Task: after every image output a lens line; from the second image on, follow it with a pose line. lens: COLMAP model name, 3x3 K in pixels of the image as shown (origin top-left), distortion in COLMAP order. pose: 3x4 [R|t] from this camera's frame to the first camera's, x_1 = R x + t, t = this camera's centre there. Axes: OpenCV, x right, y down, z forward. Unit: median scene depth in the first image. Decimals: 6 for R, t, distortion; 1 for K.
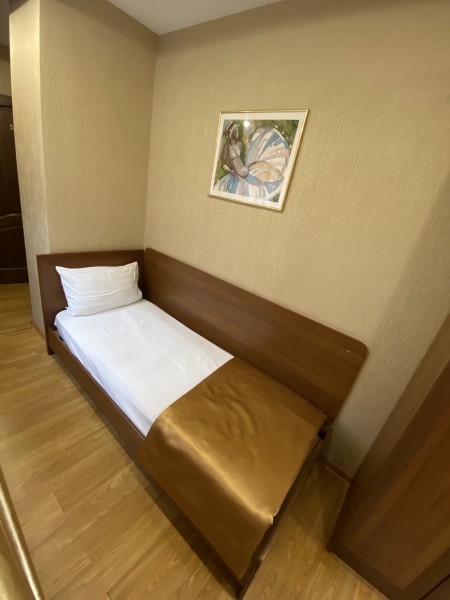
lens RADIAL K [[248.1, 0, 227.1], [0, 248.1, 302.9], [0, 0, 1]] dist [0.024580, -0.024971]
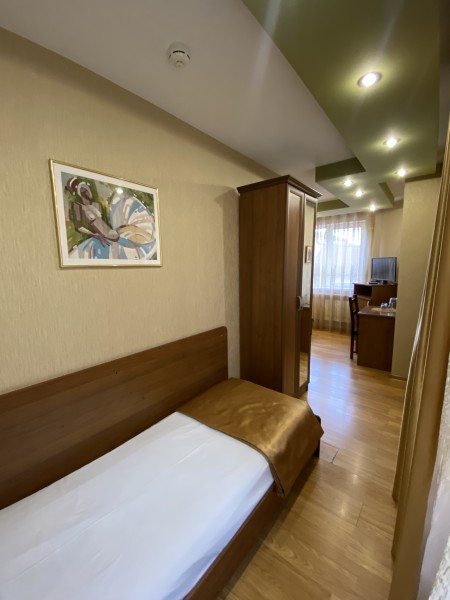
lens RADIAL K [[248.1, 0, 227.1], [0, 248.1, 302.9], [0, 0, 1]] dist [0.024580, -0.024971]
pose [[-0.012436, -0.332319, 0.943085, -0.886845], [0.404535, 0.860854, 0.308677, -0.436313], [-0.914438, 0.385350, 0.123730, 0.621979]]
